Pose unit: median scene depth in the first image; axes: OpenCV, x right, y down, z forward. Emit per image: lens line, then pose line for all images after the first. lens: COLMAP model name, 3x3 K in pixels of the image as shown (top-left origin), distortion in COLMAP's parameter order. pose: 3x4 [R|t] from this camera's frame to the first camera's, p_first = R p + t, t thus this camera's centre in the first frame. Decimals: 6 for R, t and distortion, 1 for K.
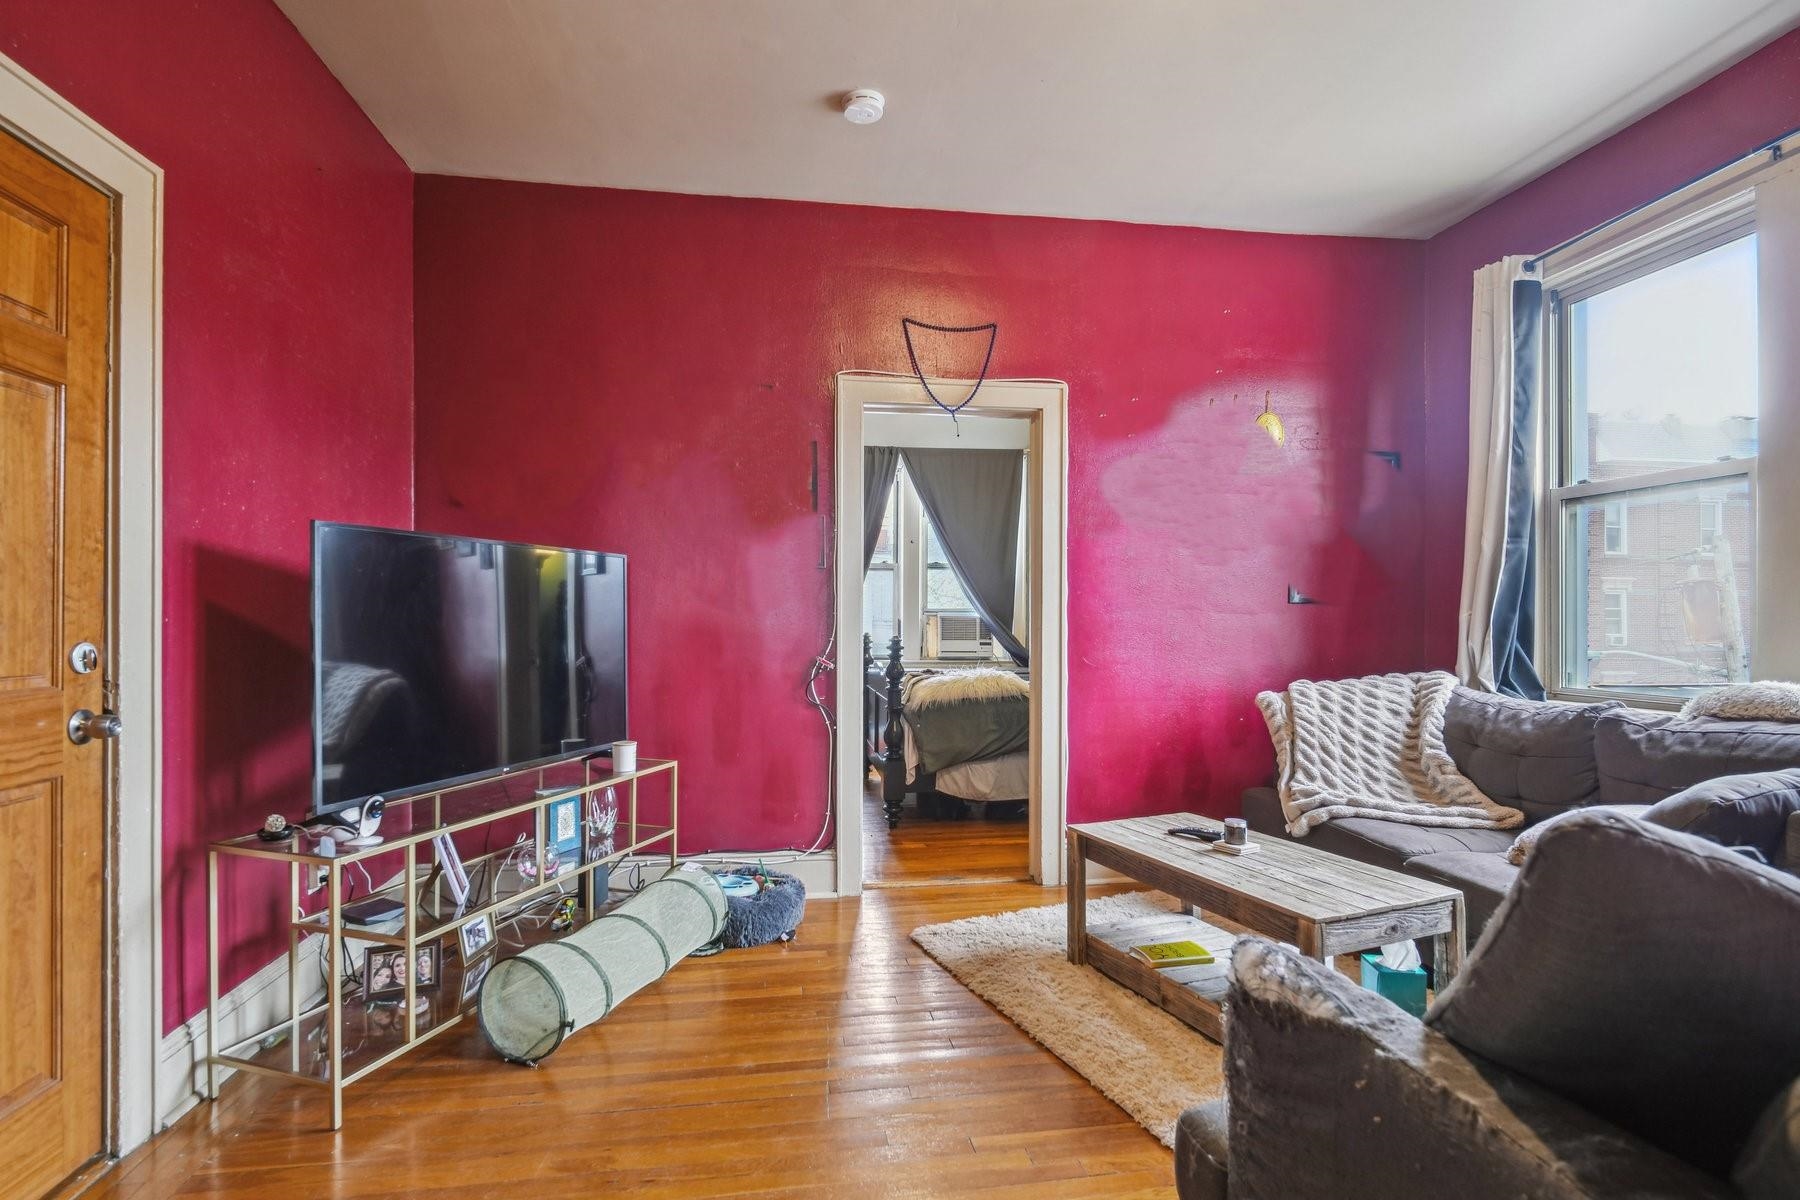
lens RADIAL K [[851.1, 0, 900.5], [0, 851.1, 611.4], [0, 0, 1]] dist [-0.002273, -0.001073]
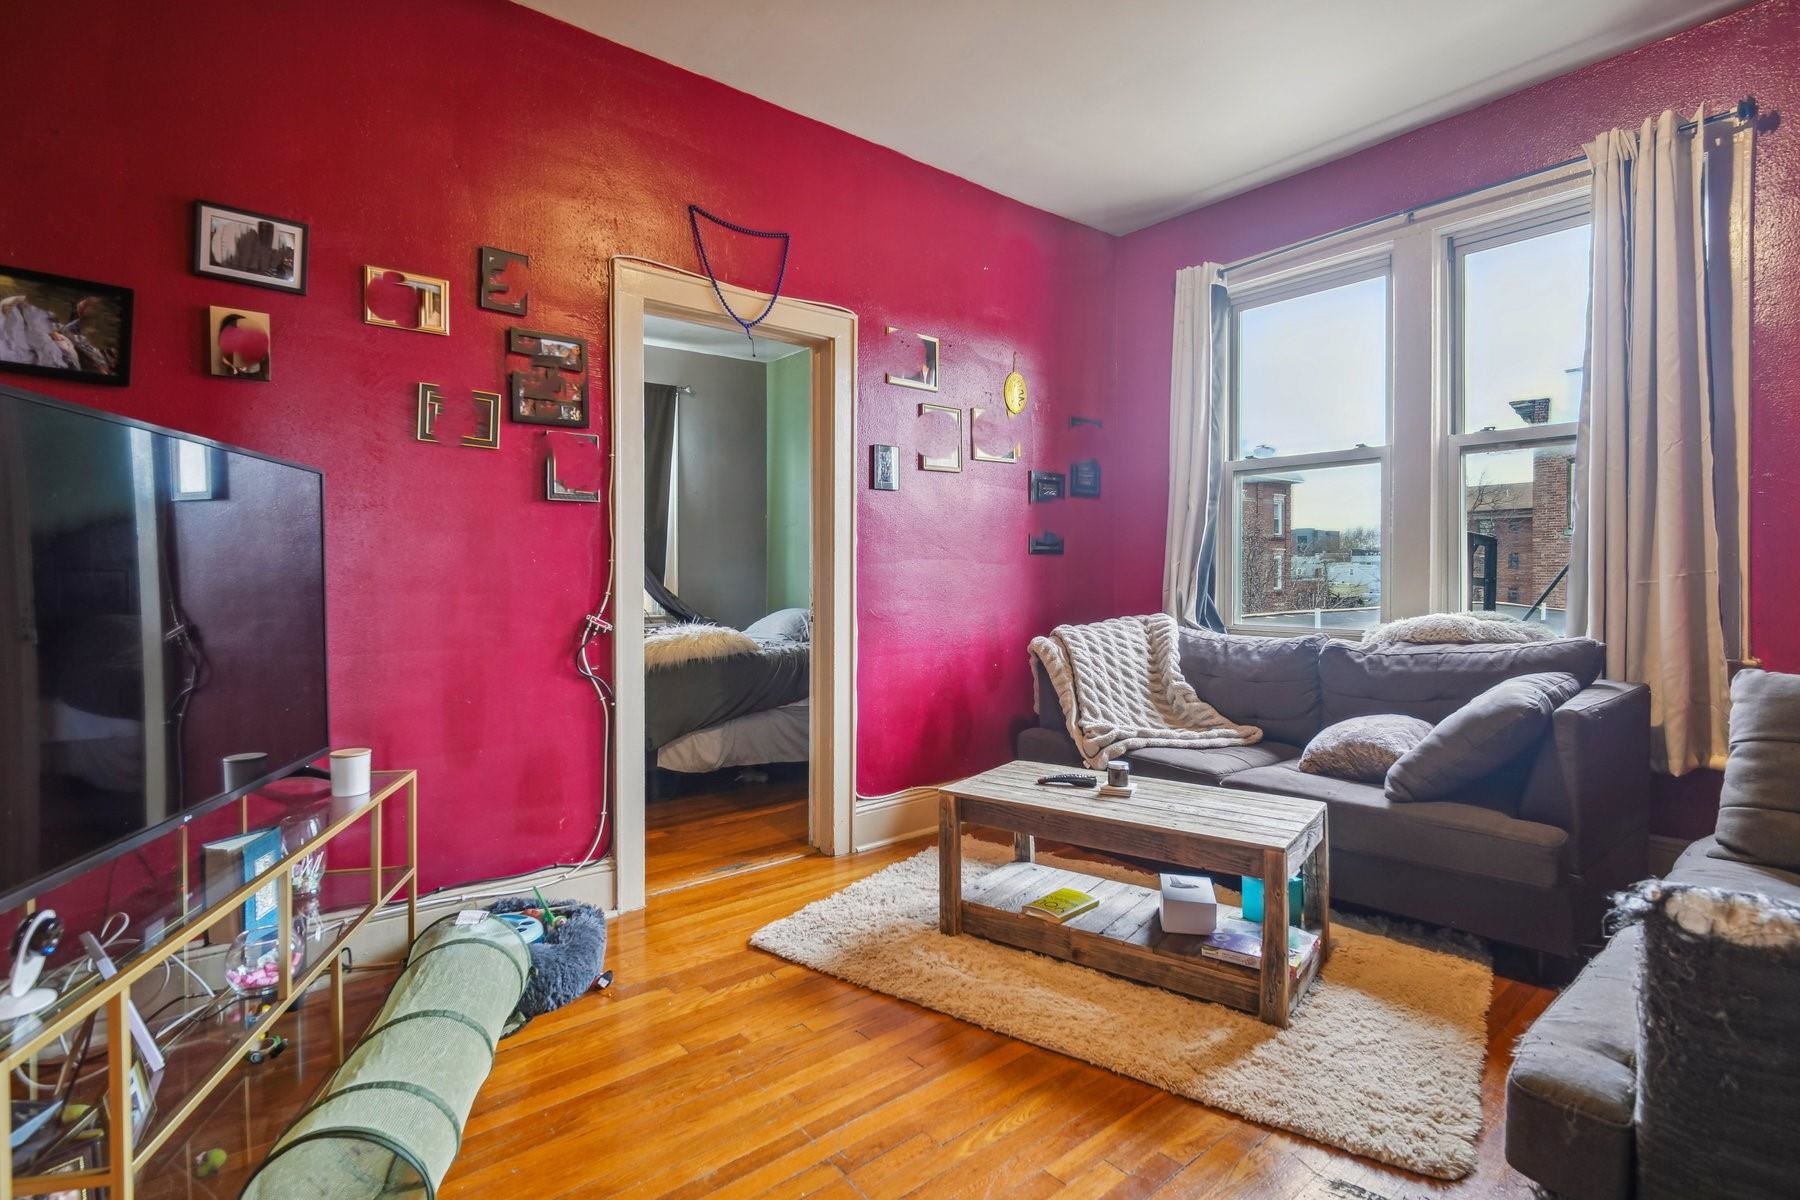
lens RADIAL K [[849.6, 0, 891.3], [0, 849.6, 578.2], [0, 0, 1]] dist [0.001166, -0.000643]
pose [[0.861462, -0.005101, 0.507797, -0.274535], [-0.003154, 0.999877, 0.015394, 0.006154], [-0.507813, -0.014862, 0.861339, 0.198871]]
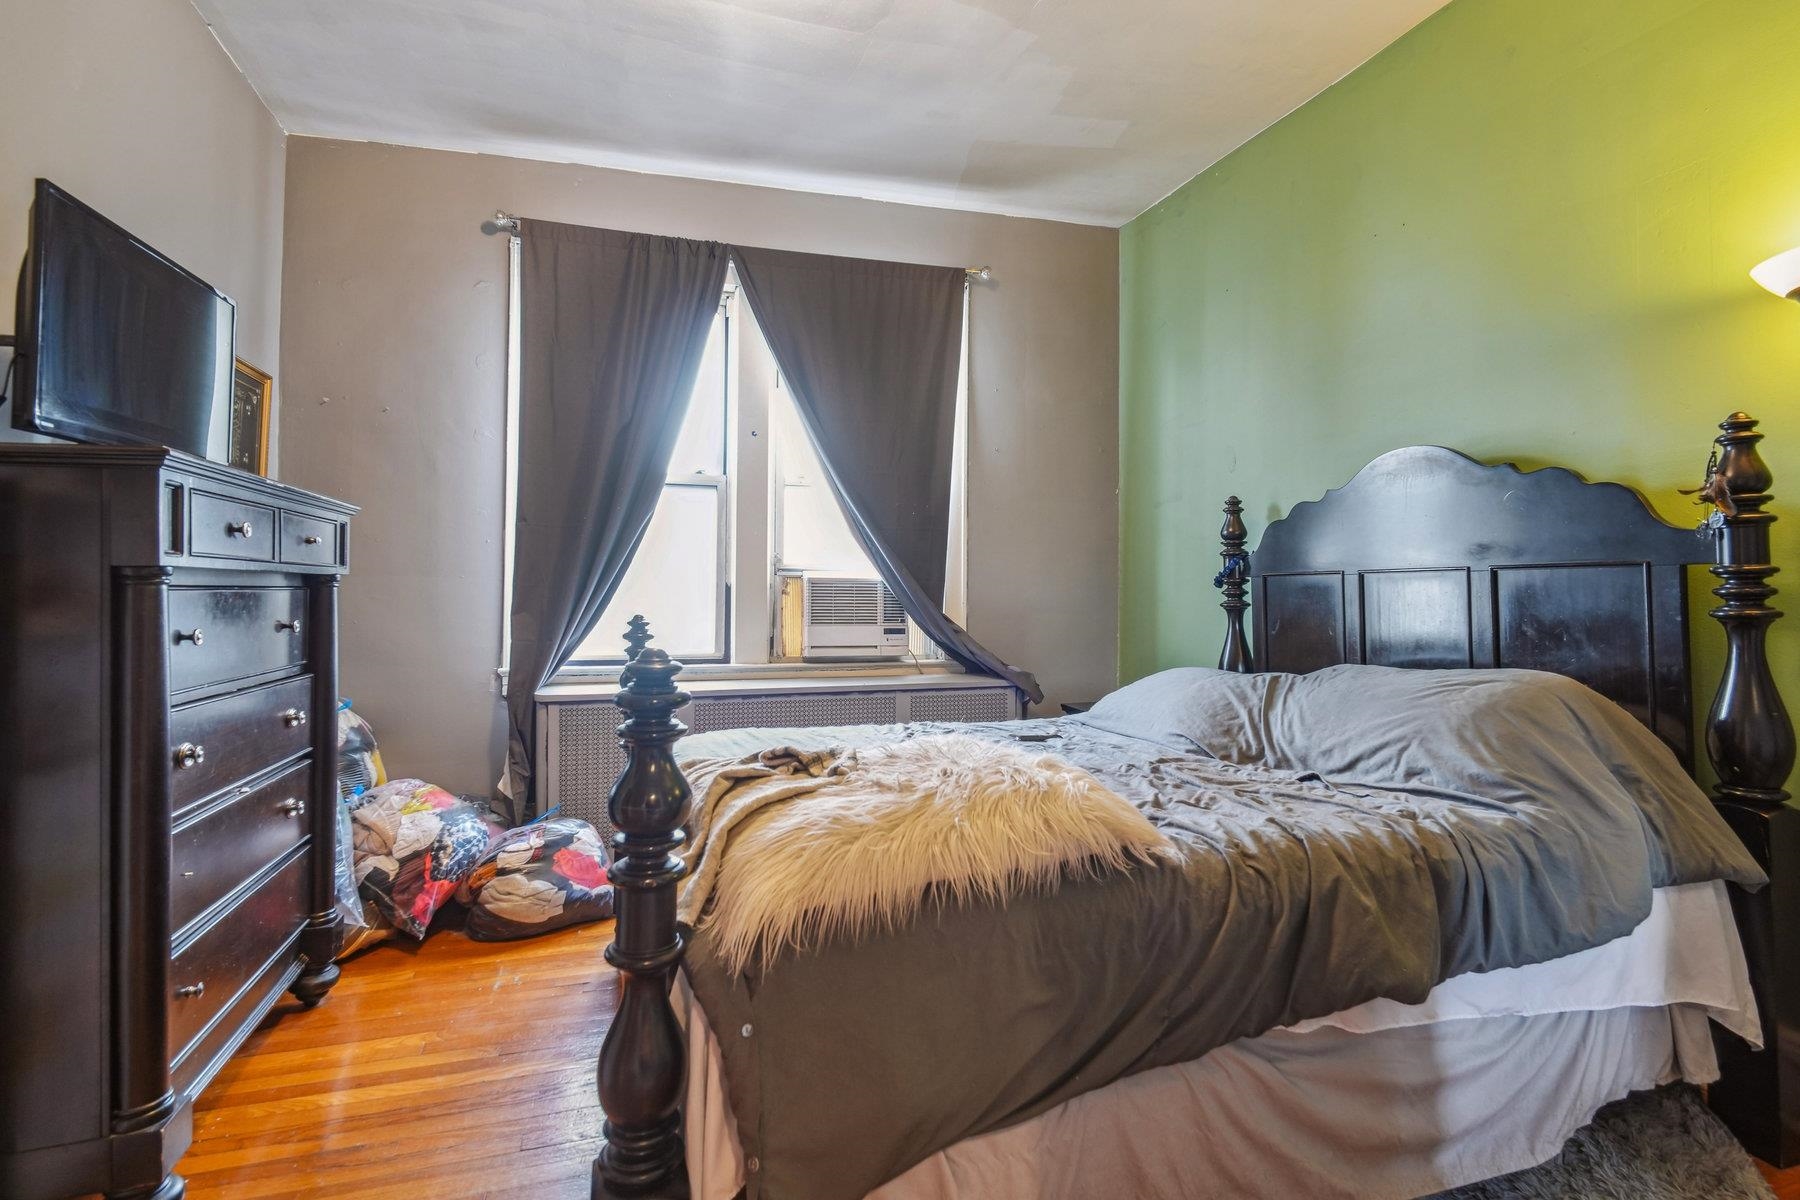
lens RADIAL K [[849.6, 0, 891.3], [0, 849.6, 578.2], [0, 0, 1]] dist [0.001166, -0.000643]
pose [[0.986964, 0.005897, 0.160832, 0.030849], [-0.006034, 0.999982, 0.000366, 0.011810], [-0.160827, -0.001332, 0.986982, 1.074888]]
